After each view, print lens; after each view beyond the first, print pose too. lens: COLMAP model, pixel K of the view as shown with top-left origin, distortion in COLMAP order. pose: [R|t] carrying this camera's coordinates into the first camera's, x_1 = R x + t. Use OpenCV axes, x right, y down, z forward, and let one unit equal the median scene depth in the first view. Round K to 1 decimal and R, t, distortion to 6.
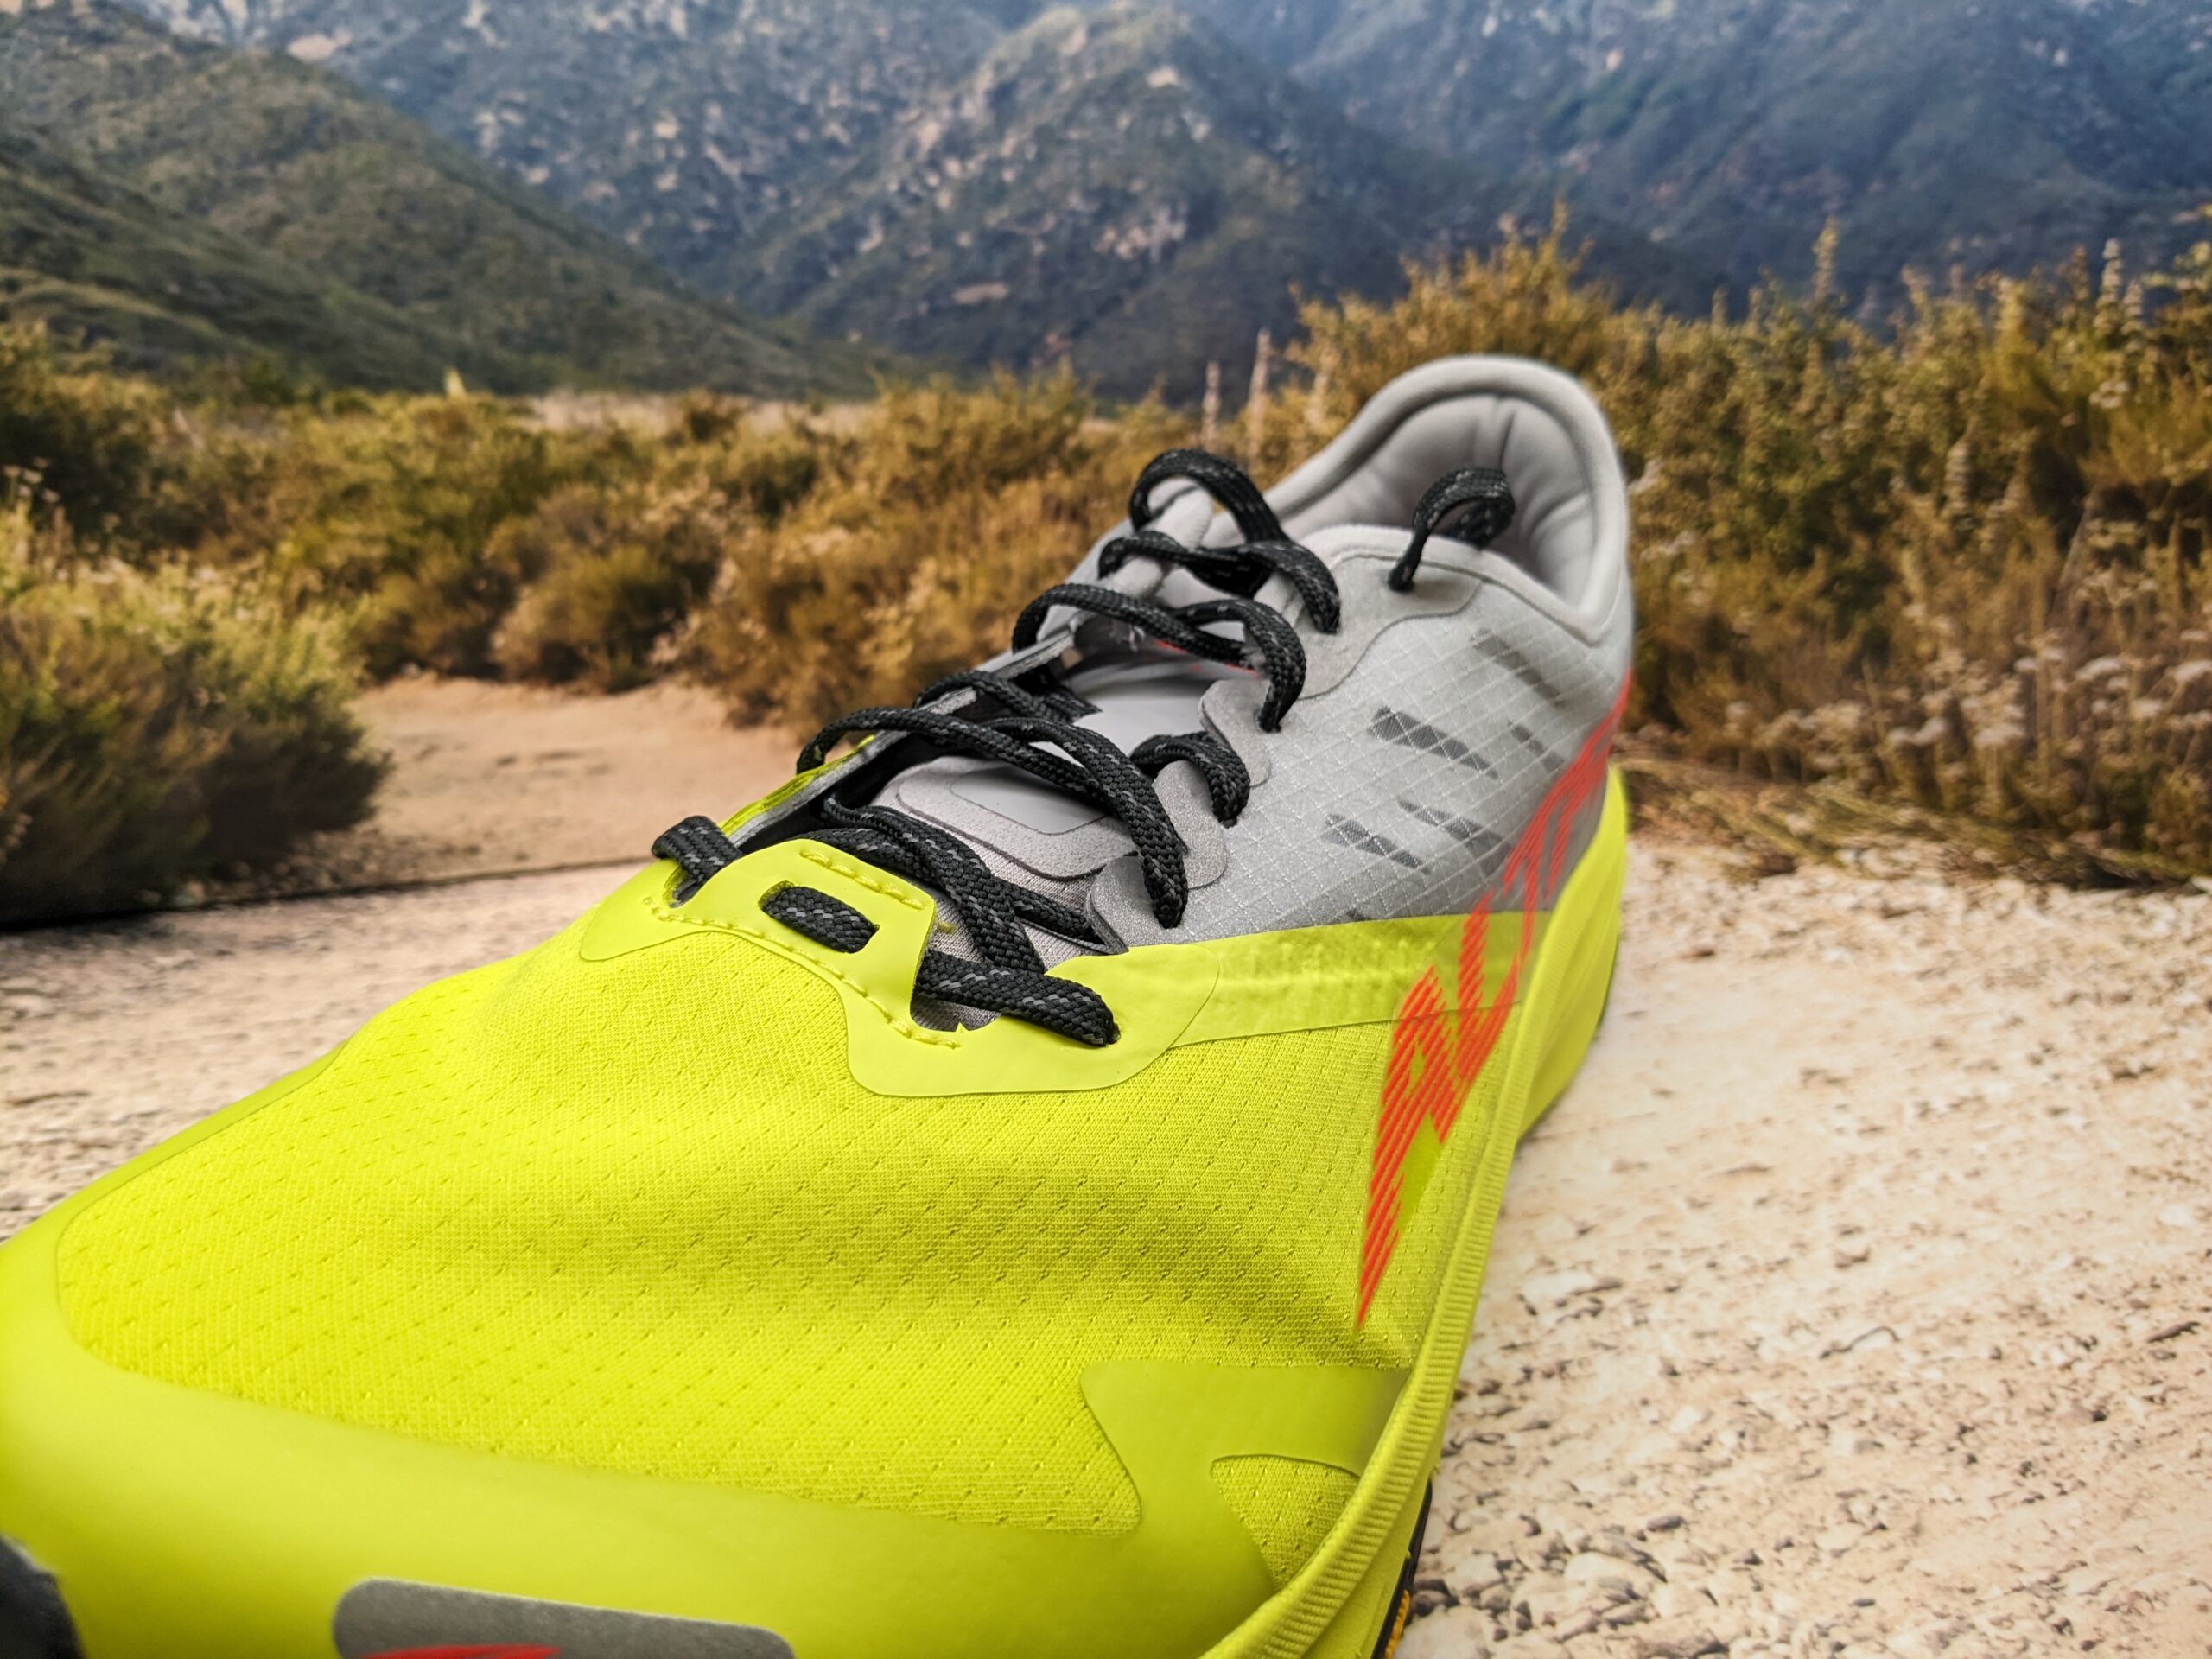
lens RADIAL K [[1875.9, 0, 1096.0], [0, 1875.9, 795.3], [0, 0, 1]] dist [0.009416, -0.078797]
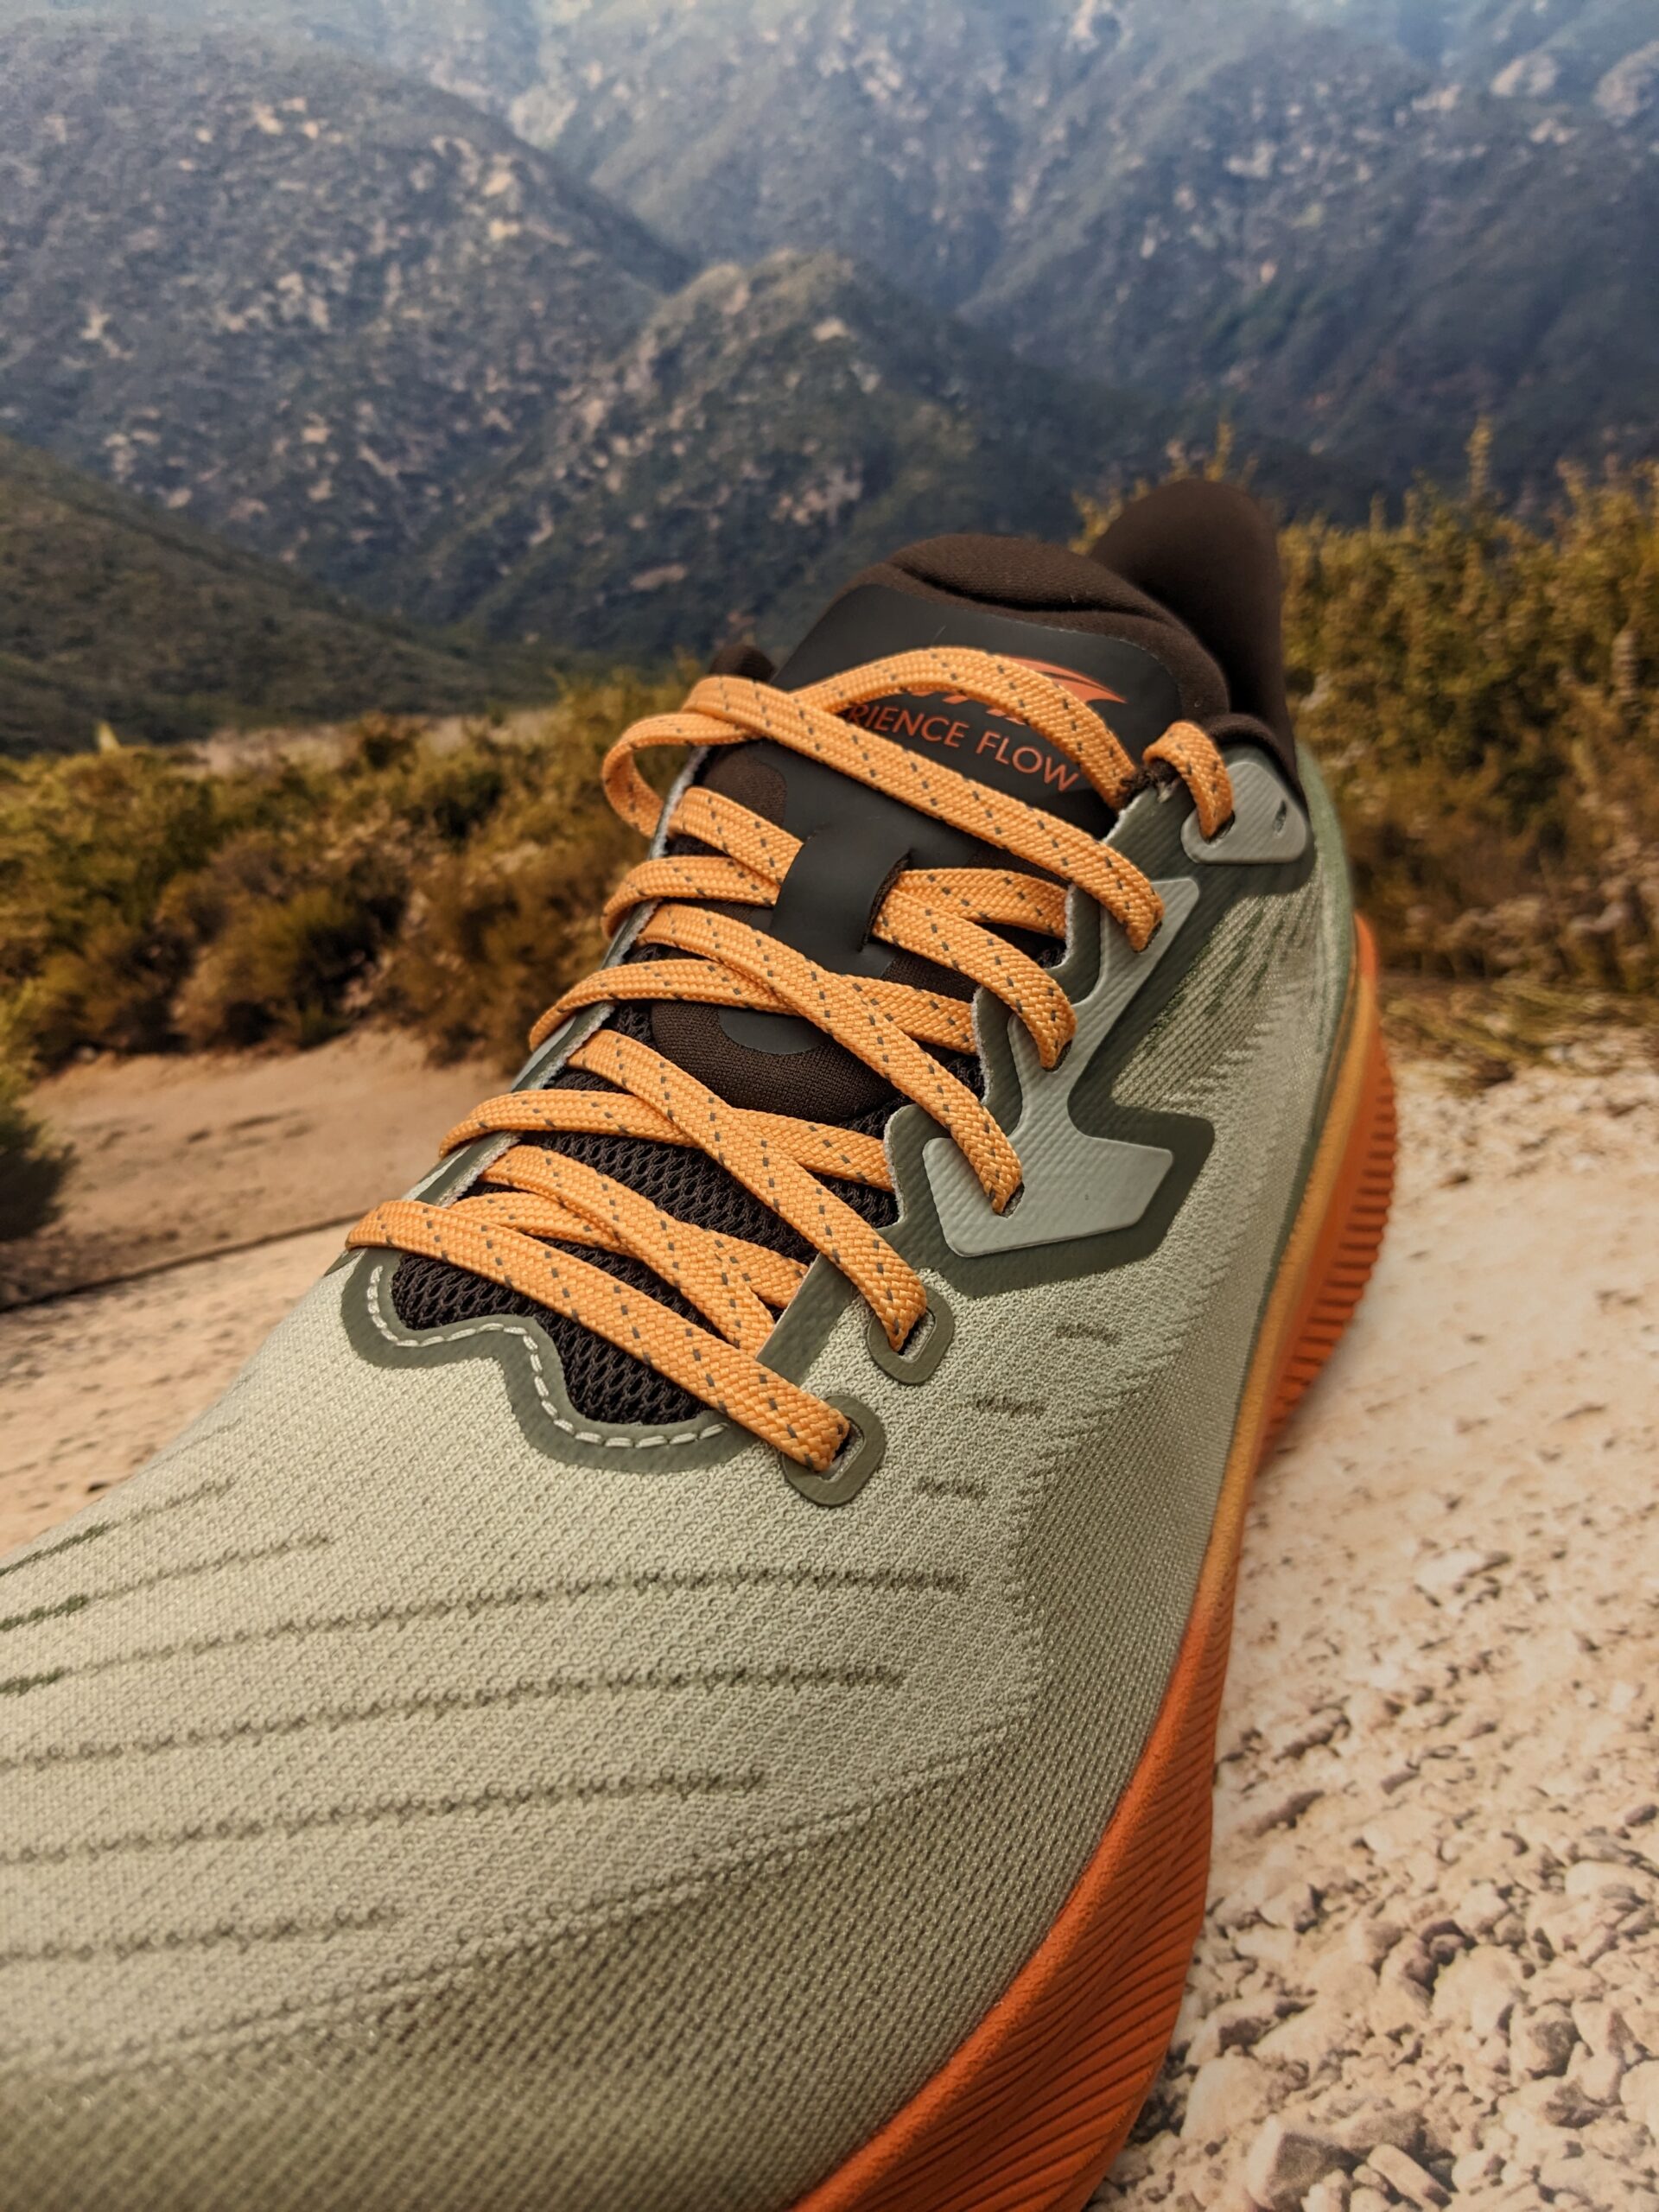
lens RADIAL K [[1875.9, 0, 822.8], [0, 1875.9, 1058.8], [0, 0, 1]] dist [0.009416, -0.078797]
pose [[0.986186, -0.119012, 0.115213, -0.116348], [0.114690, 0.992450, 0.043471, -0.061450], [-0.119516, -0.029657, 0.992389, 0.059630]]
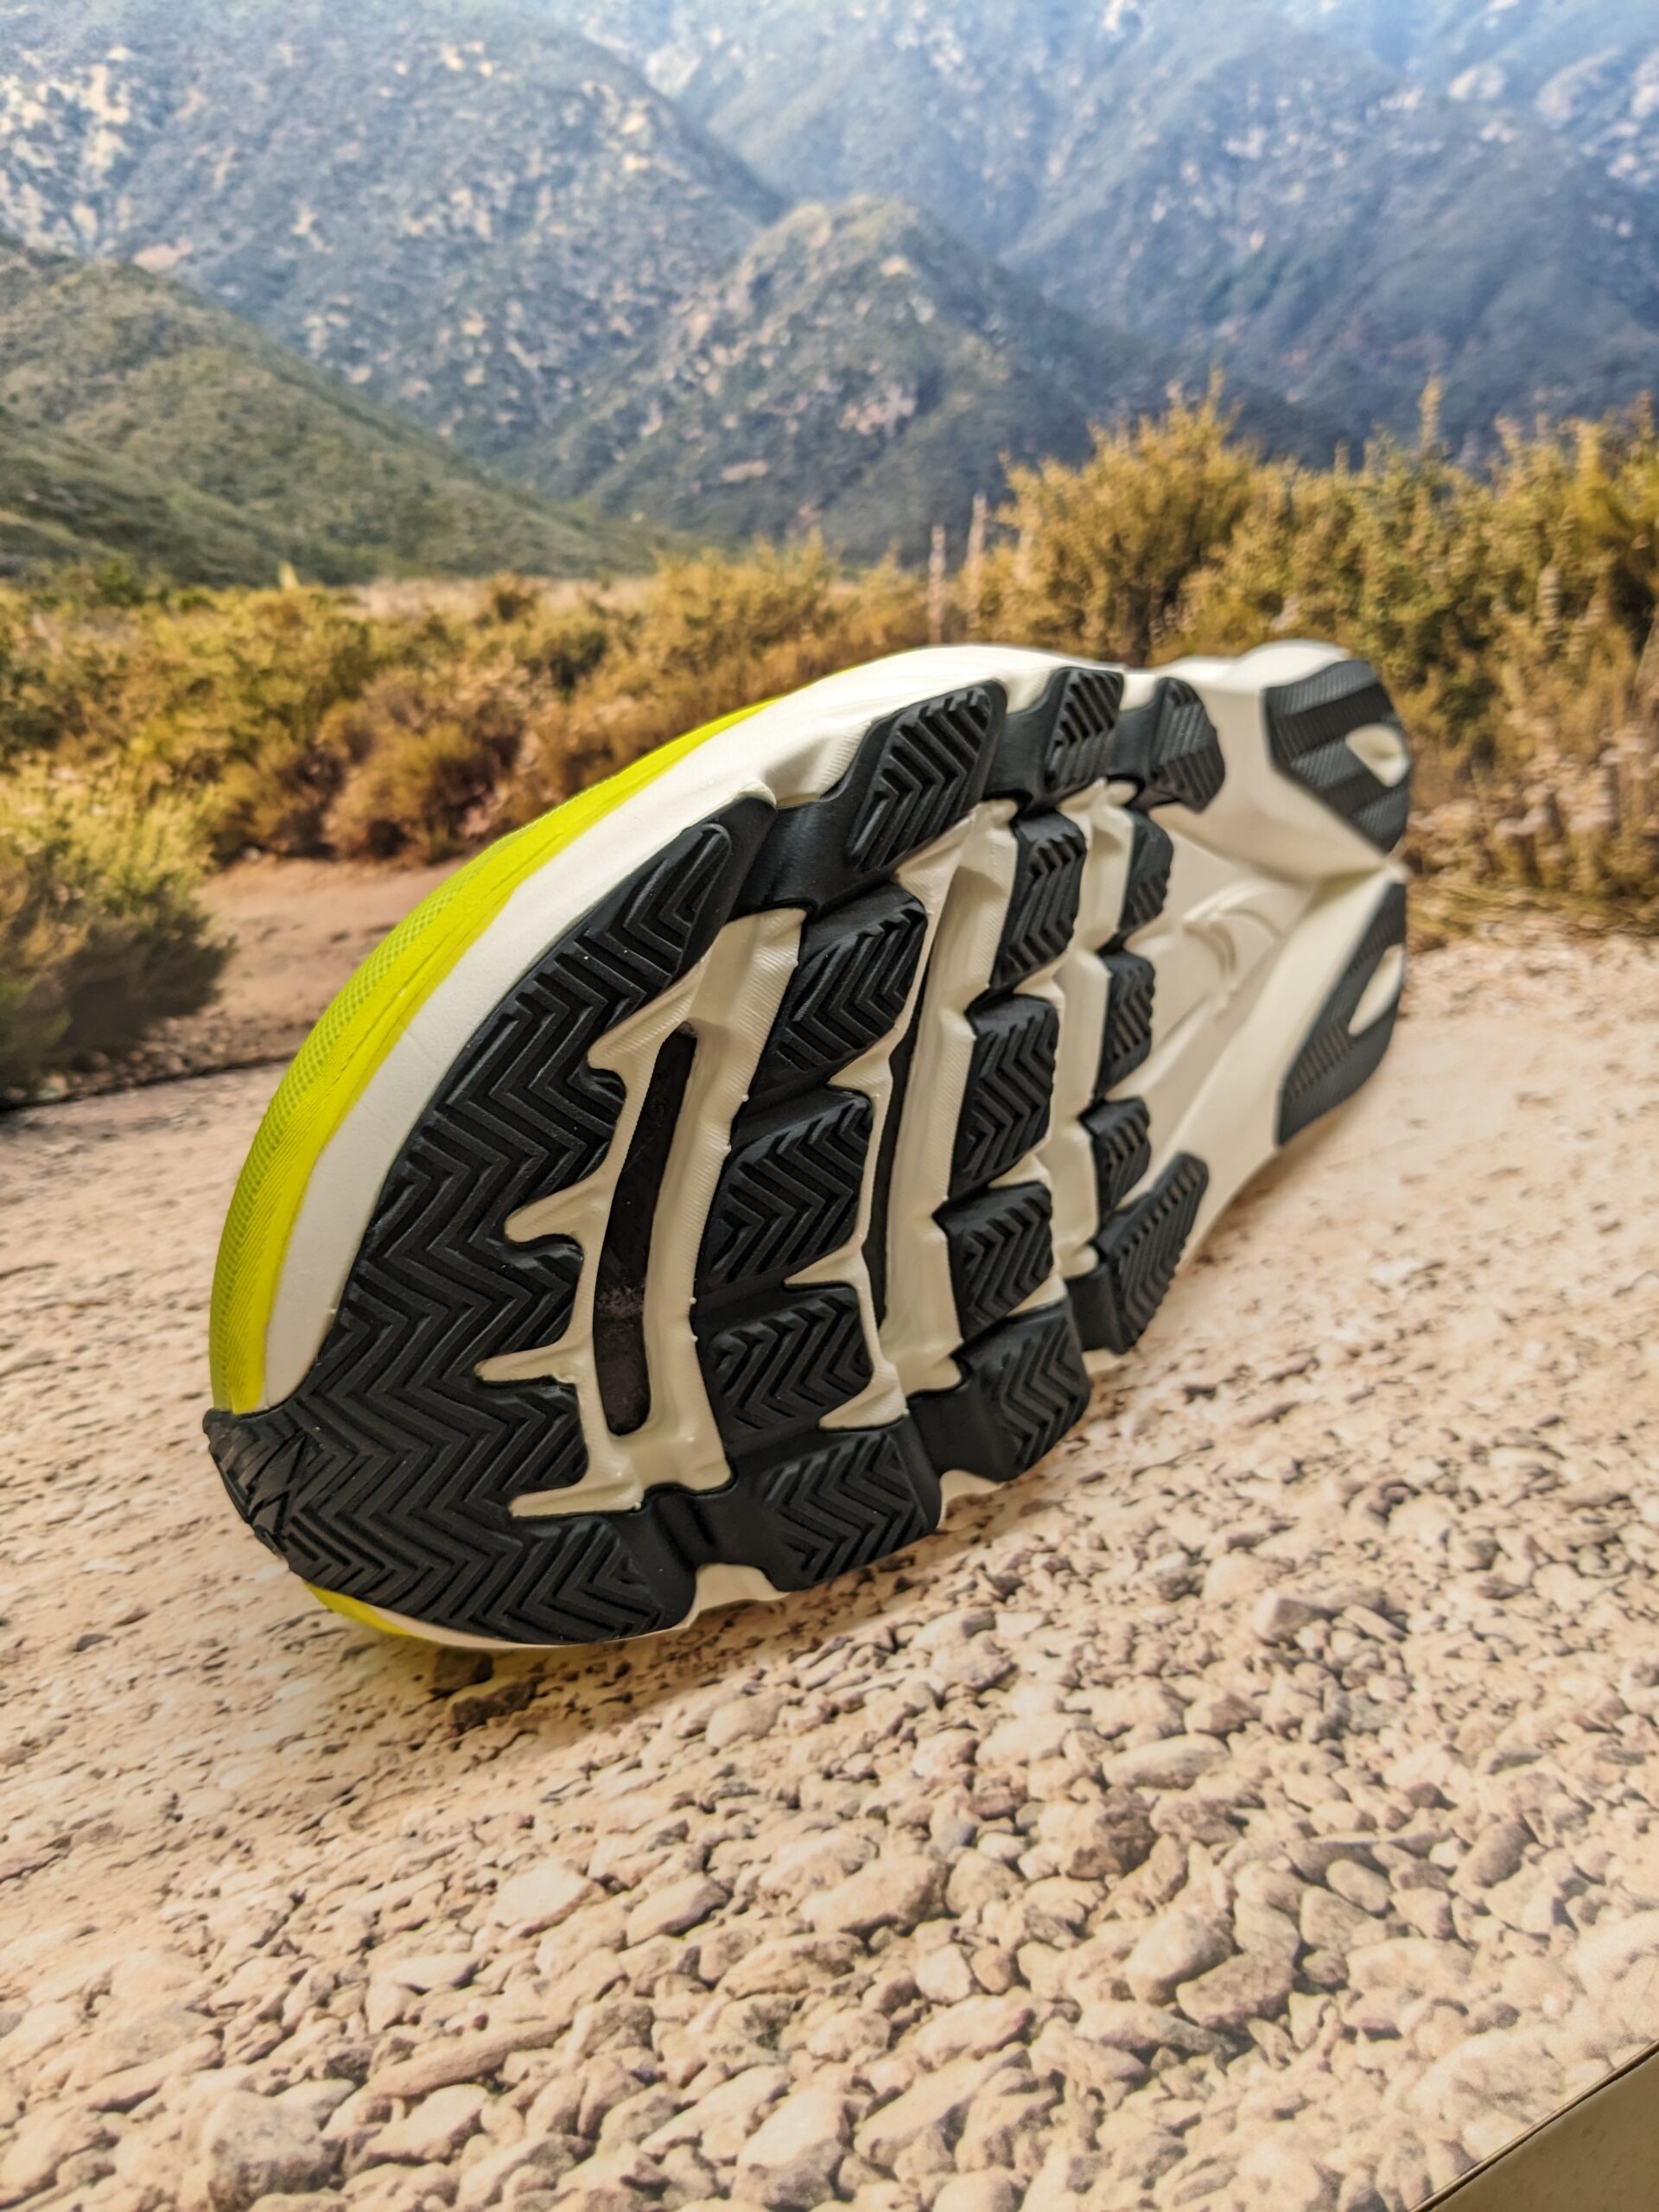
lens RADIAL K [[1864.7, 0, 829.8], [0, 1864.7, 1084.9], [0, 0, 1]] dist [0.007673, -0.070760]
pose [[0.982627, -0.097487, 0.157923, -0.217824], [0.090462, 0.994589, 0.051091, 0.036735], [-0.162049, -0.035917, 0.986129, -0.091652]]
